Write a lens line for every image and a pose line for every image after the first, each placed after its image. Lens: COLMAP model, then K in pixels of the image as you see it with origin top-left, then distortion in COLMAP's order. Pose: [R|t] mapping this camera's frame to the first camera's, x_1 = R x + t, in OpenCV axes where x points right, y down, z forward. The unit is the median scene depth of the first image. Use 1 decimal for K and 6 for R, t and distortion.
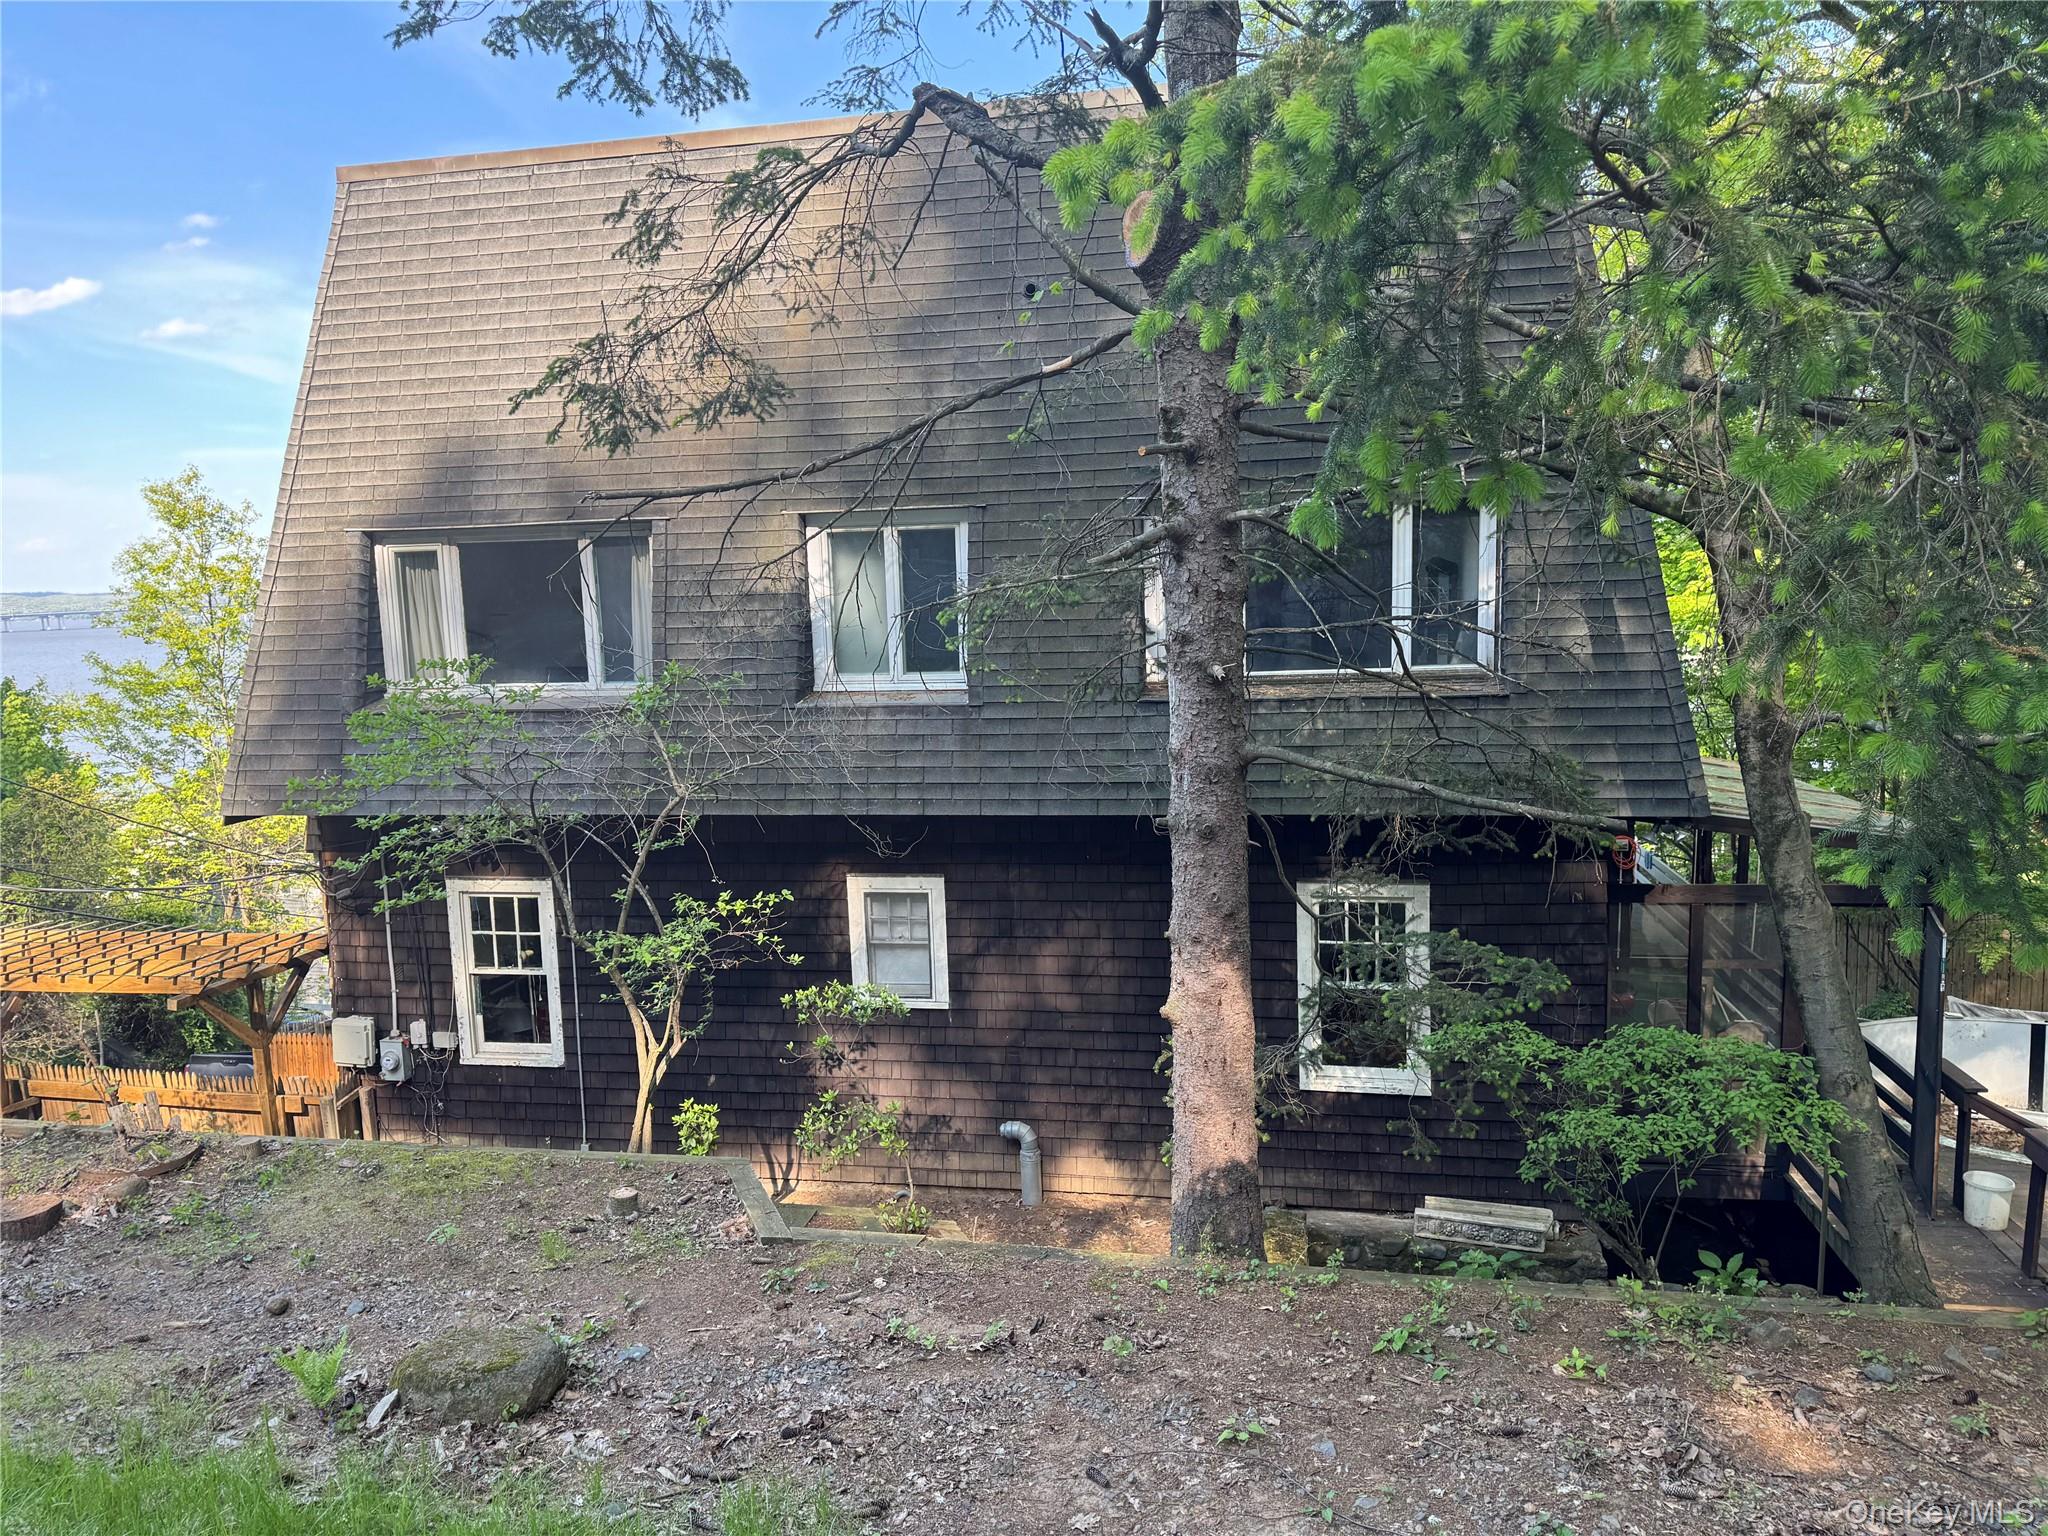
lens RADIAL K [[1421.9, 0, 1015.1], [0, 1421.9, 773.3], [0, 0, 1]] dist [0.049092, -0.021298]
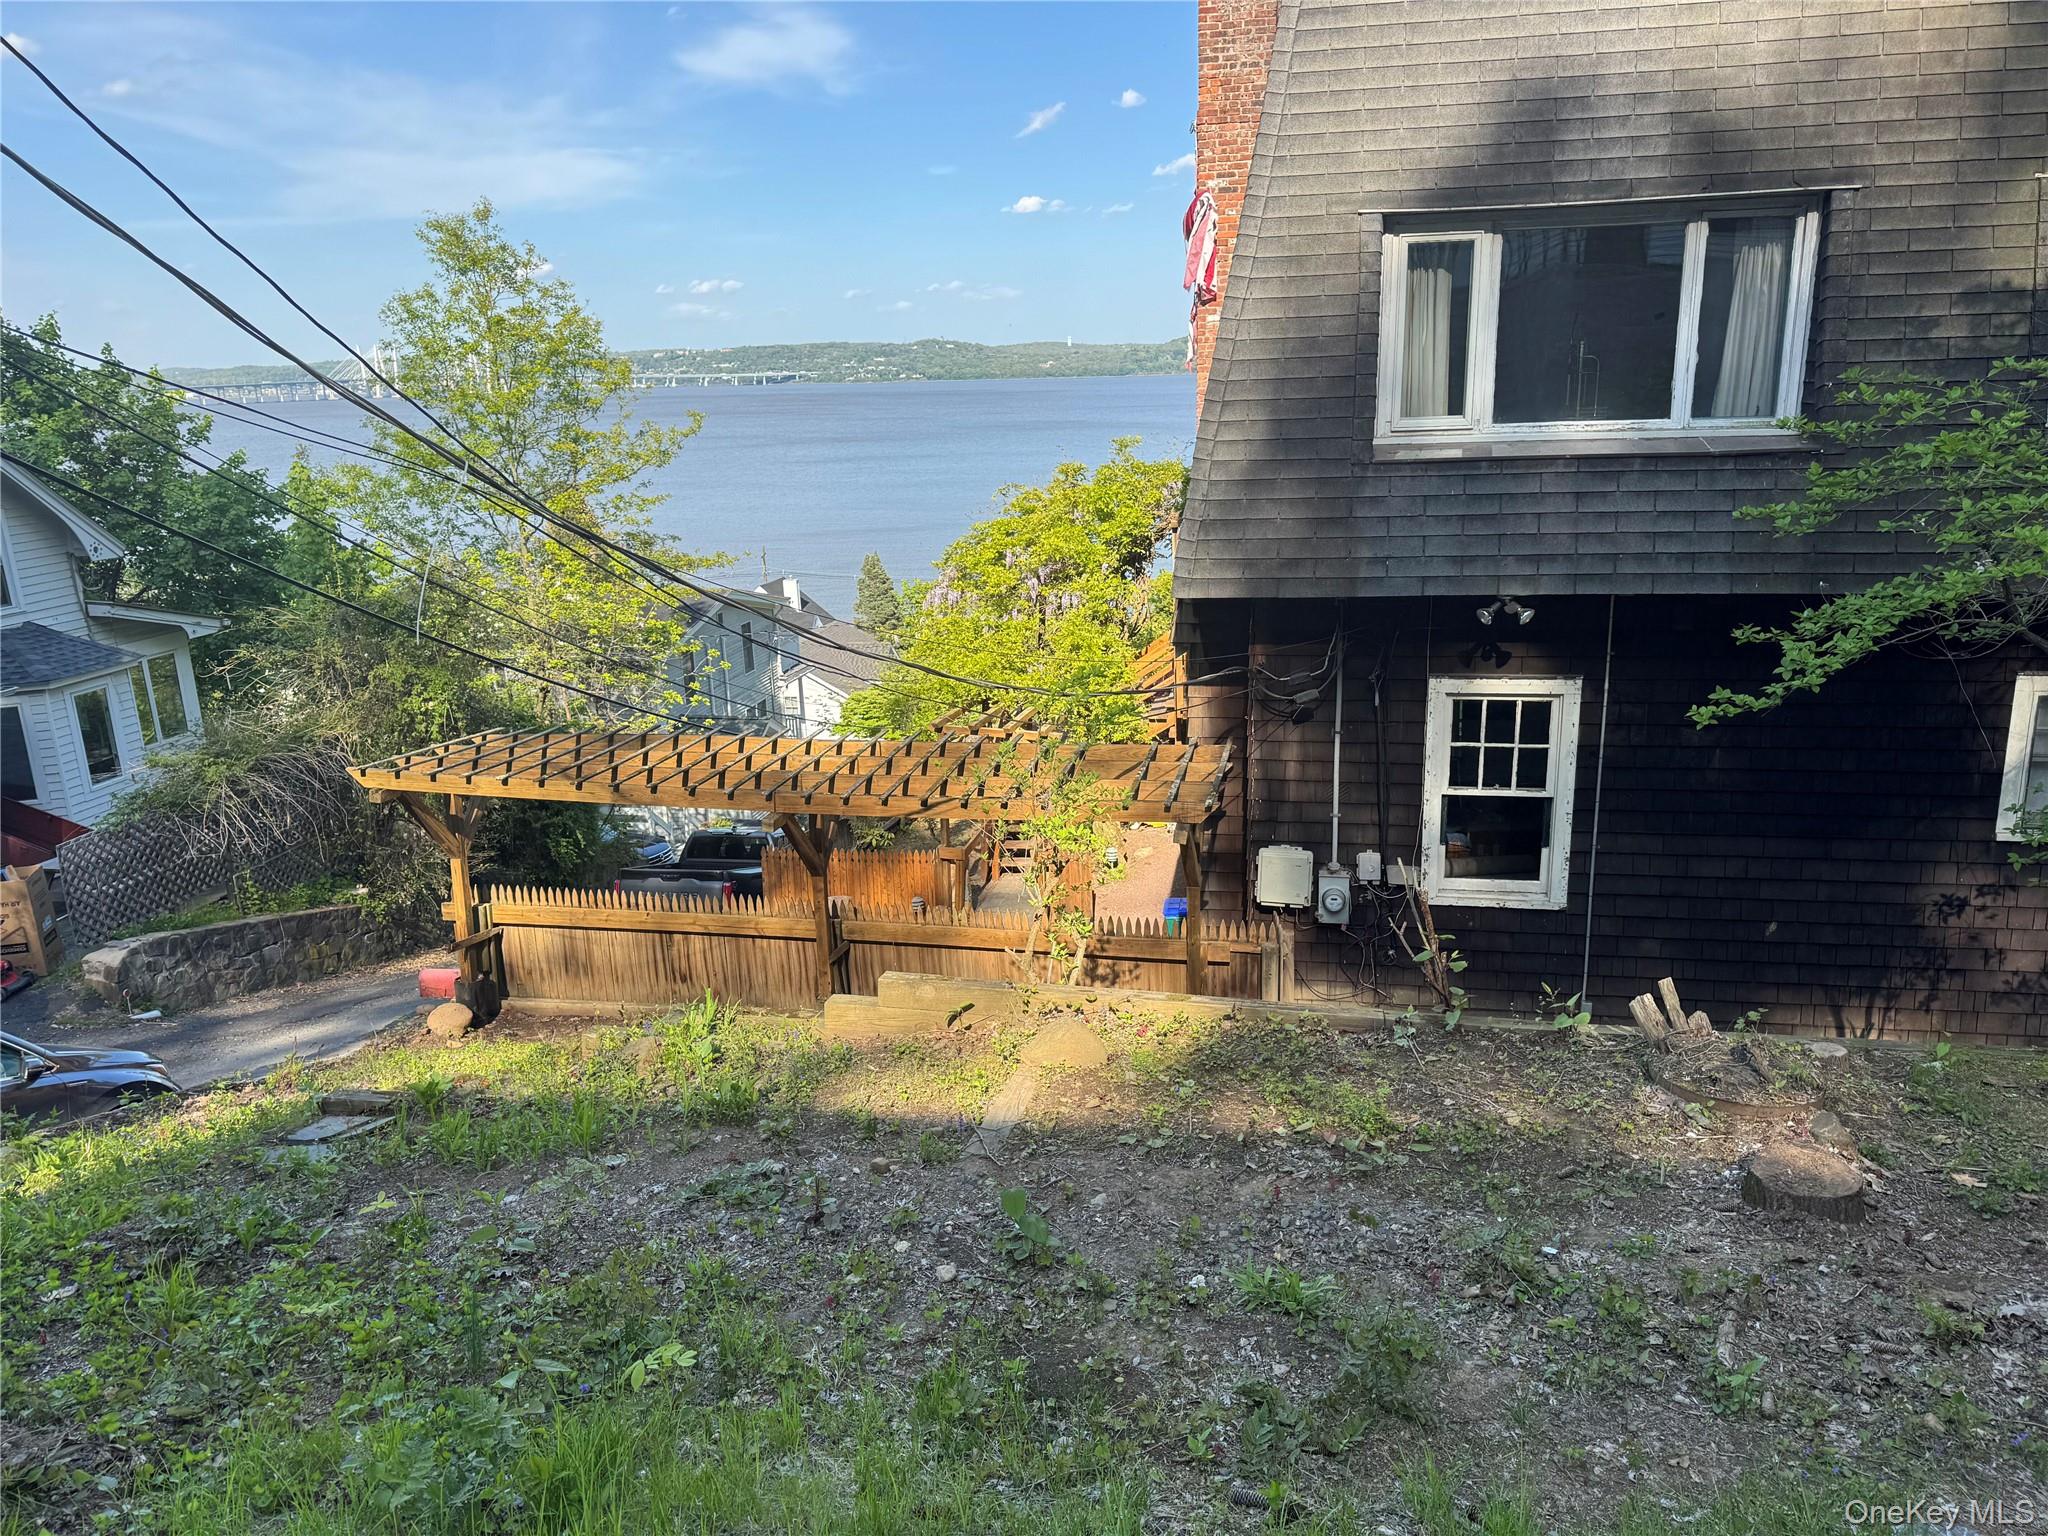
lens RADIAL K [[1421.9, 0, 1032.5], [0, 1421.9, 746.2], [0, 0, 1]] dist [0.049092, -0.021298]
pose [[0.999677, 0.000679, 0.025415, -0.635054], [-0.003832, 0.992251, 0.124187, 0.014733], [-0.025133, -0.124245, 0.991933, 0.218700]]
